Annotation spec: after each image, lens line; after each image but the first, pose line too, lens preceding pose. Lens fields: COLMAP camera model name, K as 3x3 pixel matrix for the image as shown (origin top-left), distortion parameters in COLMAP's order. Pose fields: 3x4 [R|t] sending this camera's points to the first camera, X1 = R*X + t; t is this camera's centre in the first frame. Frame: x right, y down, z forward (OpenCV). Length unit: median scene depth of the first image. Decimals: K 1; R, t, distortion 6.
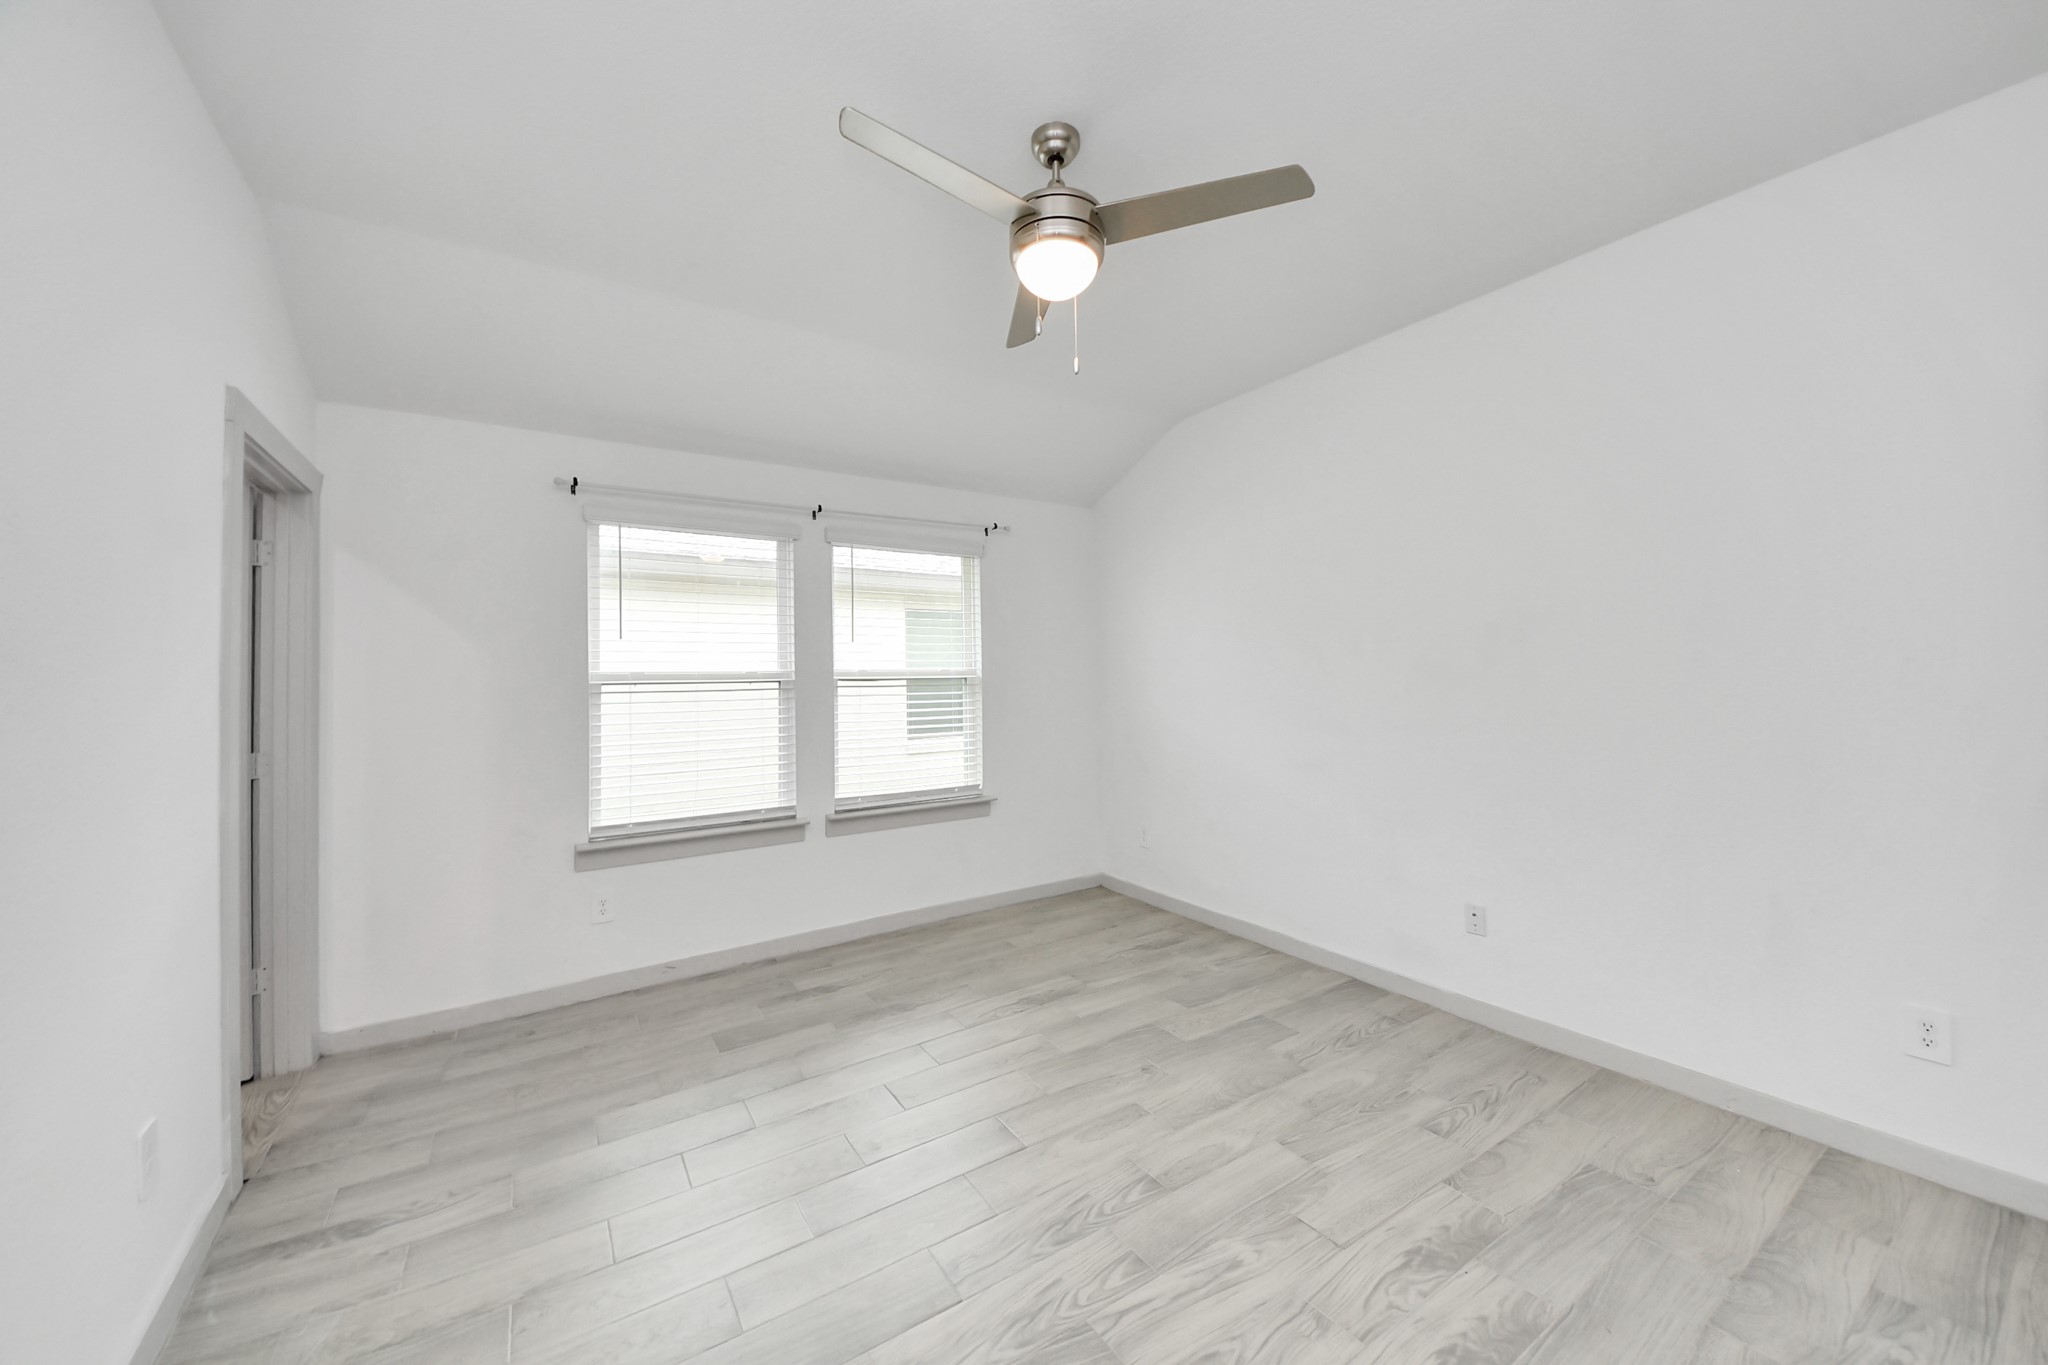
lens RADIAL K [[746.3, 0, 1028.9], [0, 746.3, 673.7], [0, 0, 1]] dist [0.038841, -0.022845]
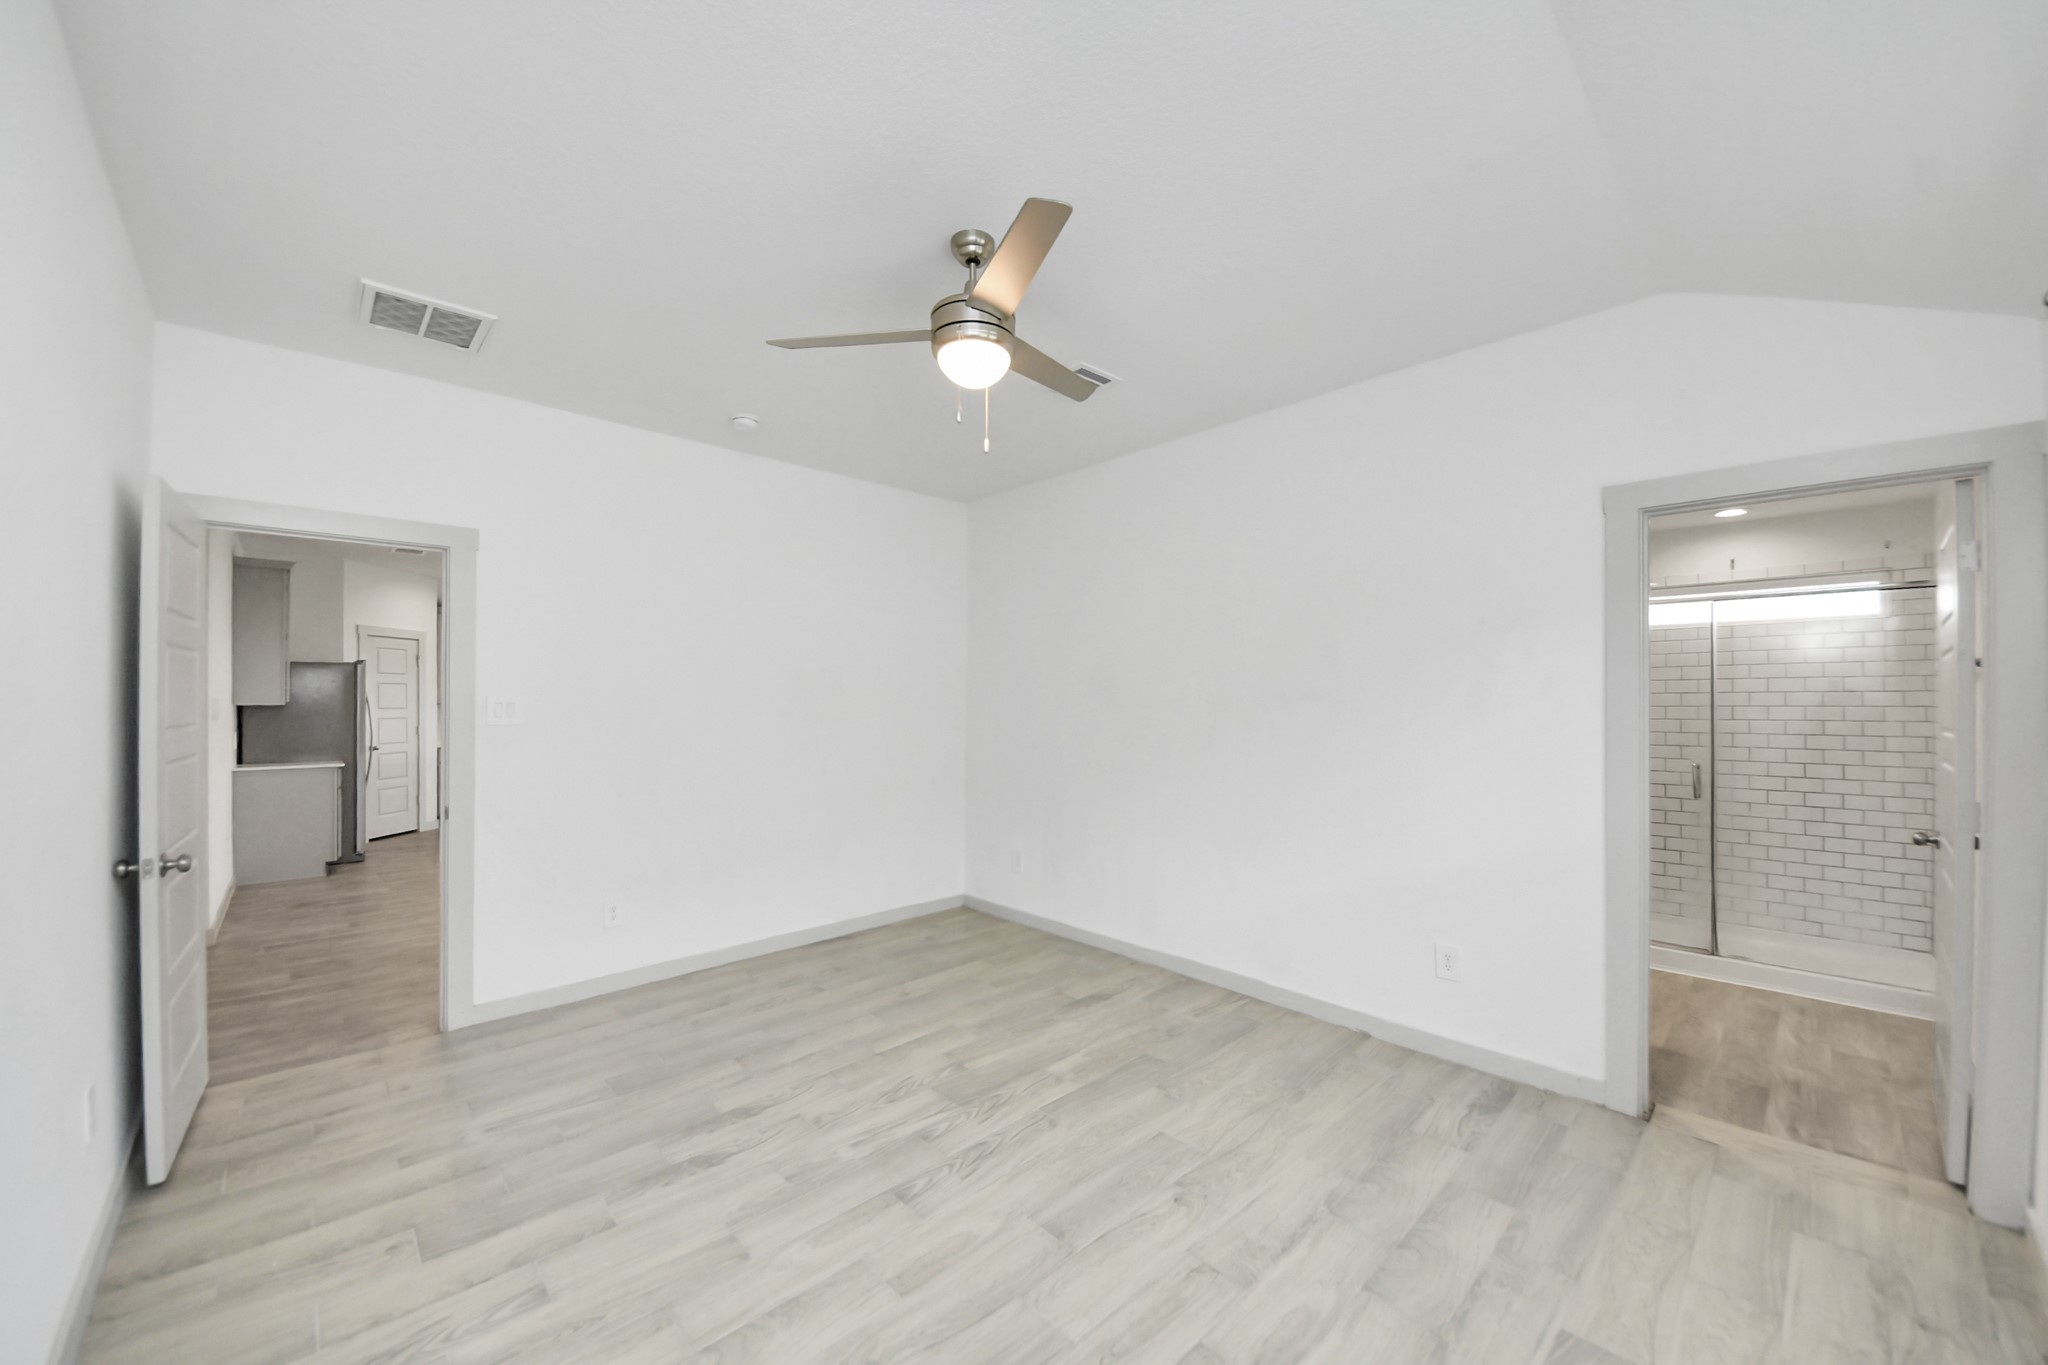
lens RADIAL K [[738.1, 0, 1015.3], [0, 738.1, 675.8], [0, 0, 1]] dist [0.001394, -0.006294]
pose [[-0.985745, 0.008931, -0.168007, 0.110203], [0.015364, 0.999196, -0.037029, -0.015916], [0.167541, -0.039083, -0.985090, 1.311525]]
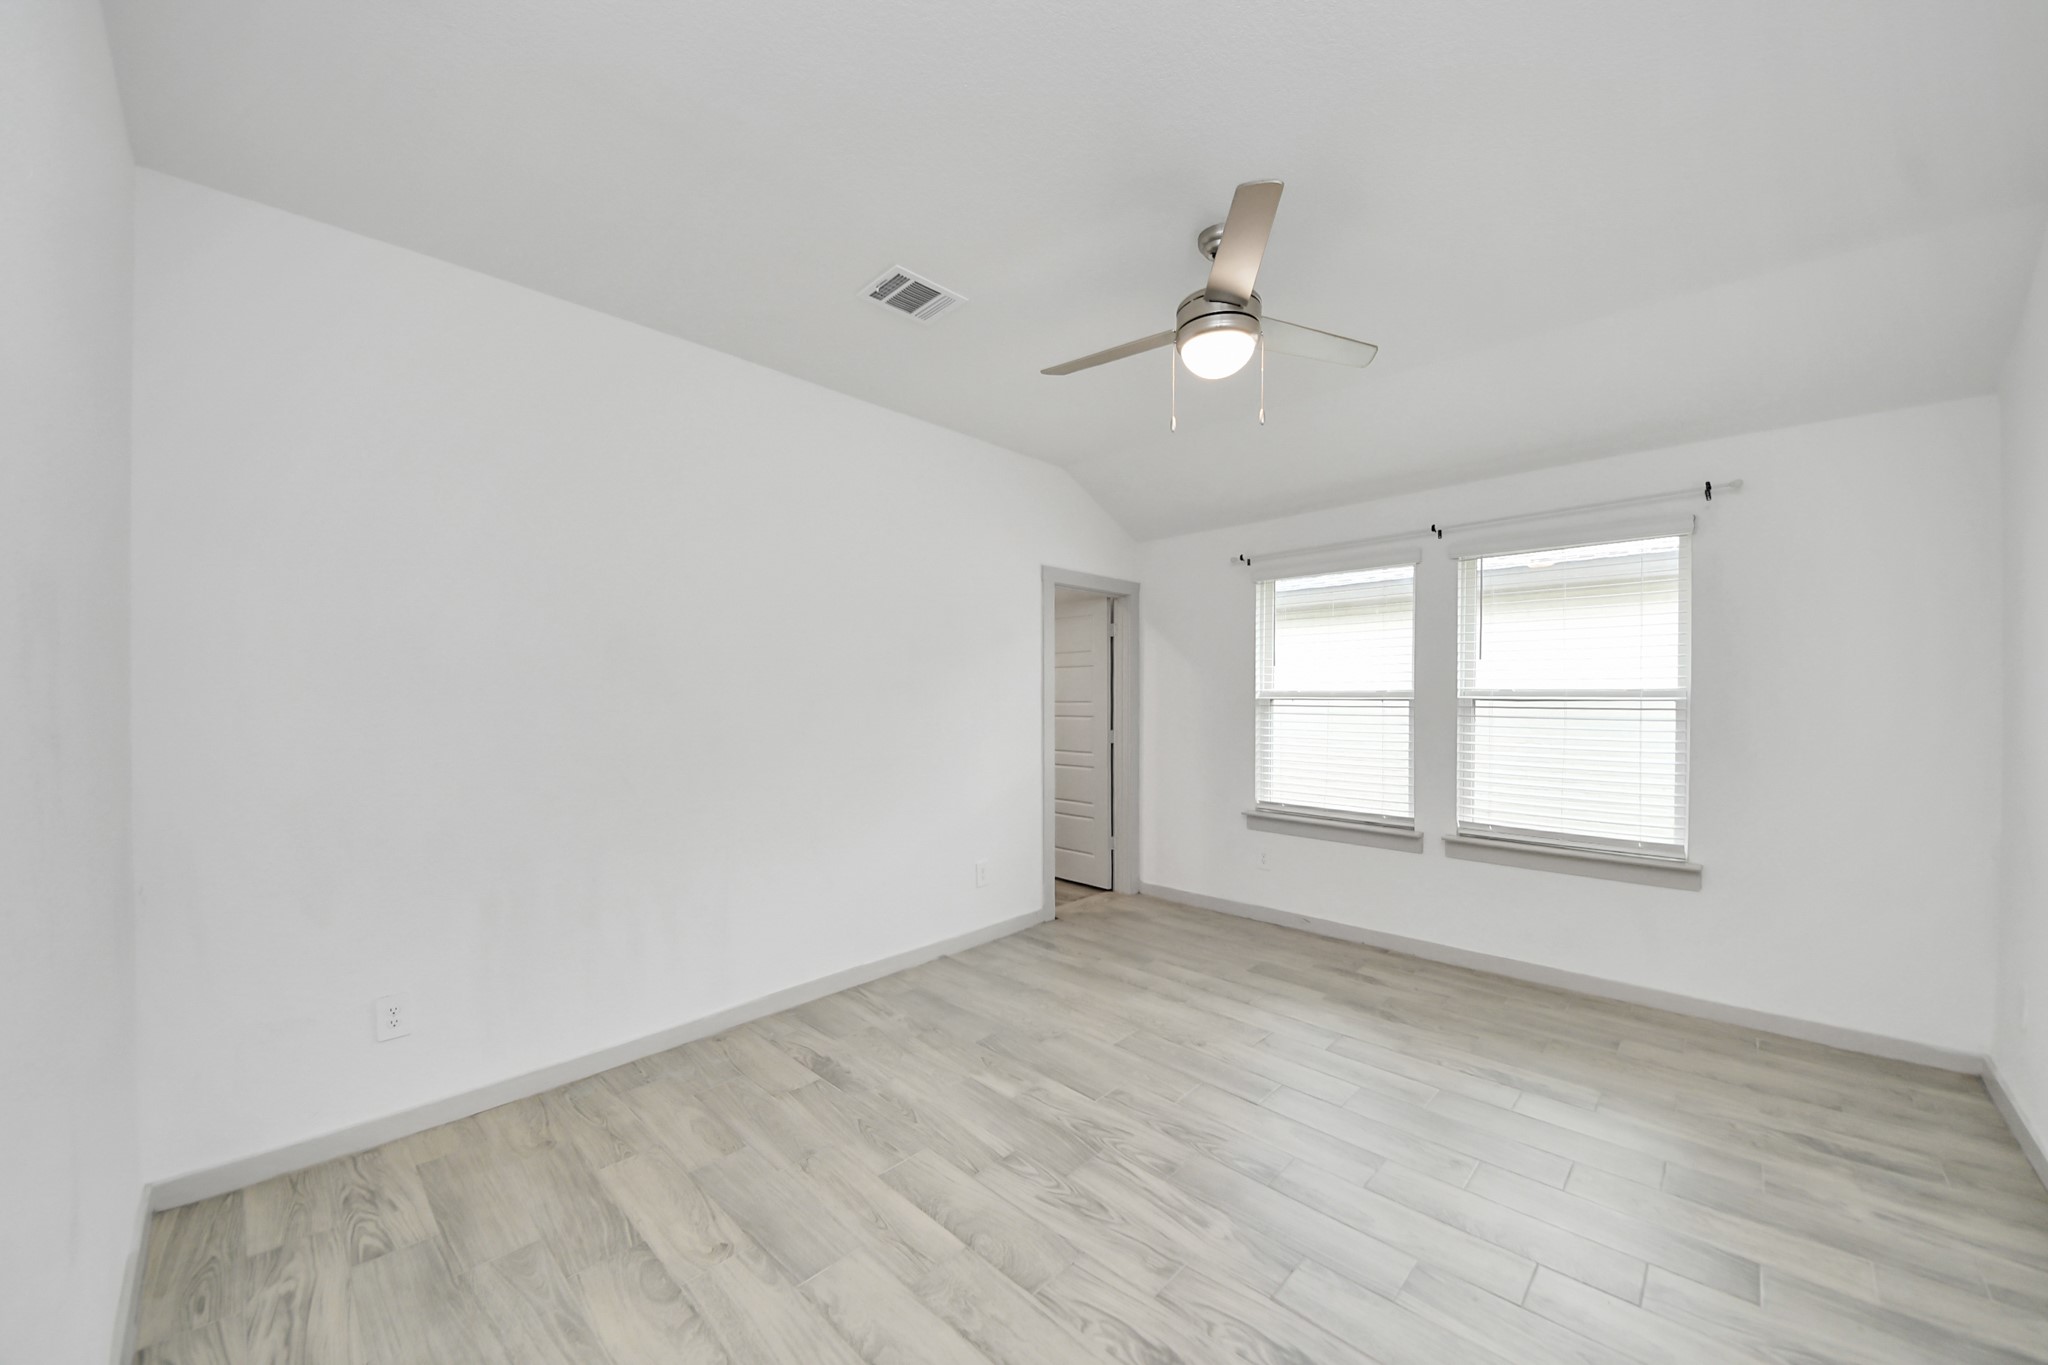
lens RADIAL K [[746.3, 0, 1028.9], [0, 746.3, 673.7], [0, 0, 1]] dist [0.038841, -0.022845]
pose [[0.227007, -0.009734, -0.973844, 0.722739], [-0.000774, 0.999948, -0.010176, -0.021351], [0.973893, 0.003064, 0.226988, 0.261270]]
